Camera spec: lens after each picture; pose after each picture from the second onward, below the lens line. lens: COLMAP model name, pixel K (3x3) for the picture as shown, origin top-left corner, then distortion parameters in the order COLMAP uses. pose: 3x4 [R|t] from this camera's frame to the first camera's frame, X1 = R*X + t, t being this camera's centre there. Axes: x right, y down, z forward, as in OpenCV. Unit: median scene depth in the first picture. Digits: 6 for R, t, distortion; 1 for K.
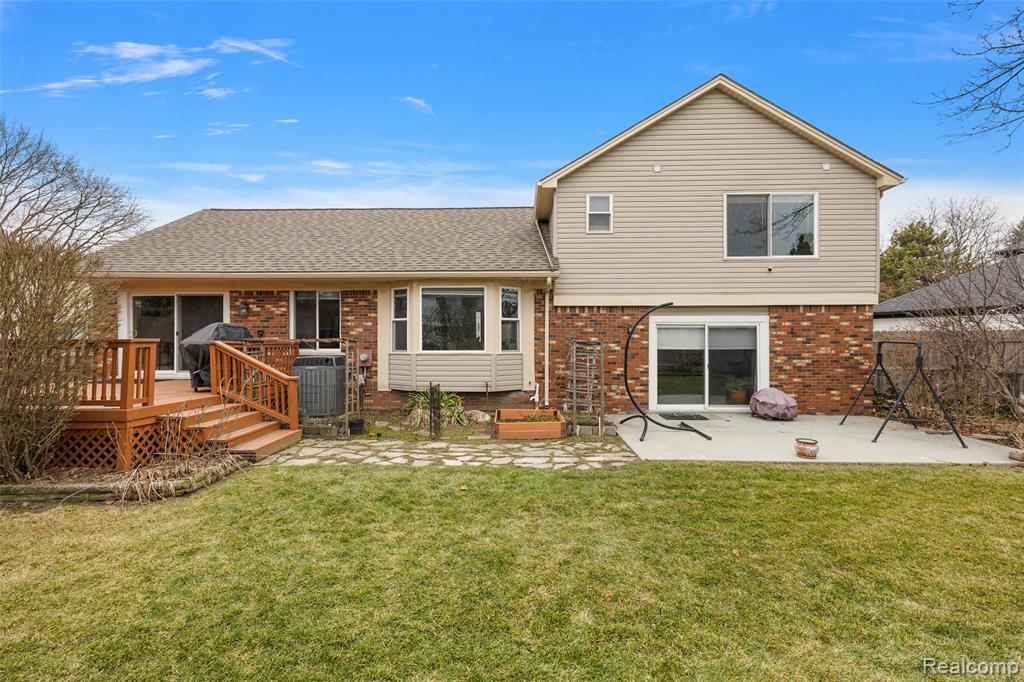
lens RADIAL K [[457.8, 0, 511.8], [0, 457.8, 340.4], [0, 0, 1]] dist [-0.012250, -0.000060]
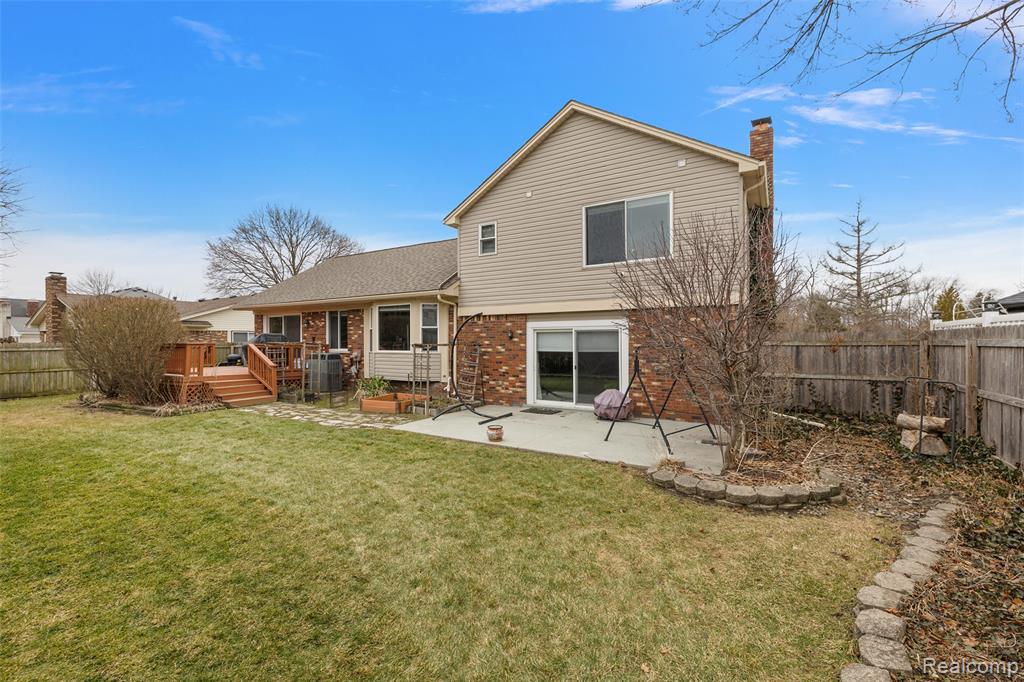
lens RADIAL K [[457.8, 0, 511.5], [0, 457.8, 338.5], [0, 0, 1]] dist [-0.012250, -0.000060]
pose [[0.858883, -0.004634, -0.512151, 0.862486], [0.000533, 0.999967, -0.008154, -0.003049], [0.512172, 0.006731, 0.858857, -0.012799]]
